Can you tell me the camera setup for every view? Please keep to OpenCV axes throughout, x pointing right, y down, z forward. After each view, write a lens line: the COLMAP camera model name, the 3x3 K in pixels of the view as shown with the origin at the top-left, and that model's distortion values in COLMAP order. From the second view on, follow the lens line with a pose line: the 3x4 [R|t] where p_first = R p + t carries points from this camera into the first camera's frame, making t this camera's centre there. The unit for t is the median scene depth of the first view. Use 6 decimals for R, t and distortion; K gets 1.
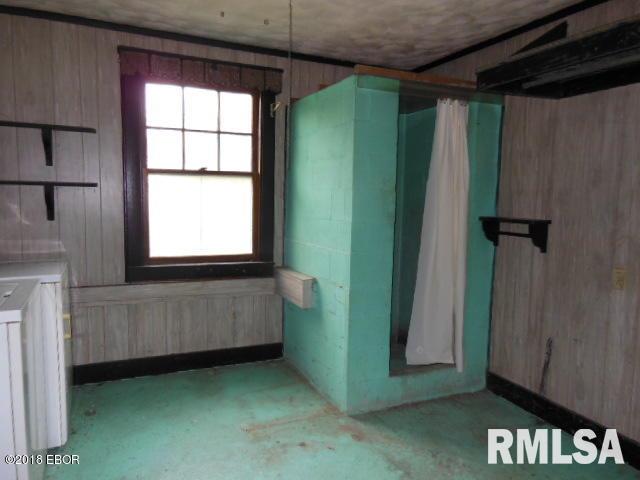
lens RADIAL K [[473.8, 0, 320.0], [0, 473.8, 240.0], [0, 0, 1]] dist [0.008836, 0.036693]
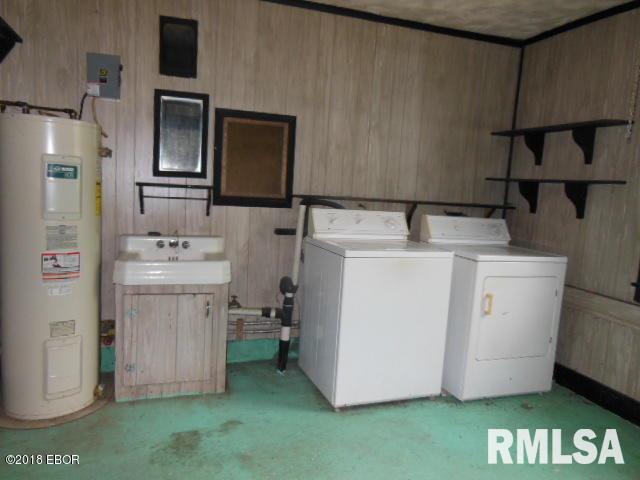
lens RADIAL K [[473.8, 0, 320.0], [0, 473.8, 240.0], [0, 0, 1]] dist [0.008836, 0.036693]
pose [[-0.080777, 0.087832, -0.992855, 0.464785], [-0.157660, 0.982444, 0.099738, -0.011573], [0.984184, 0.164590, -0.065511, 0.522849]]
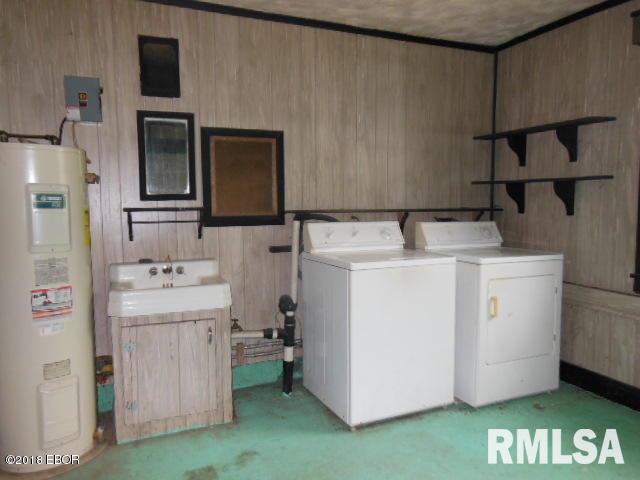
lens RADIAL K [[473.8, 0, 320.0], [0, 473.8, 240.0], [0, 0, 1]] dist [0.008836, 0.036693]
pose [[-0.009511, 0.057607, -0.998294, 0.446225], [-0.091844, 0.994069, 0.058238, -0.000214], [0.995728, 0.092242, -0.004164, 0.466067]]
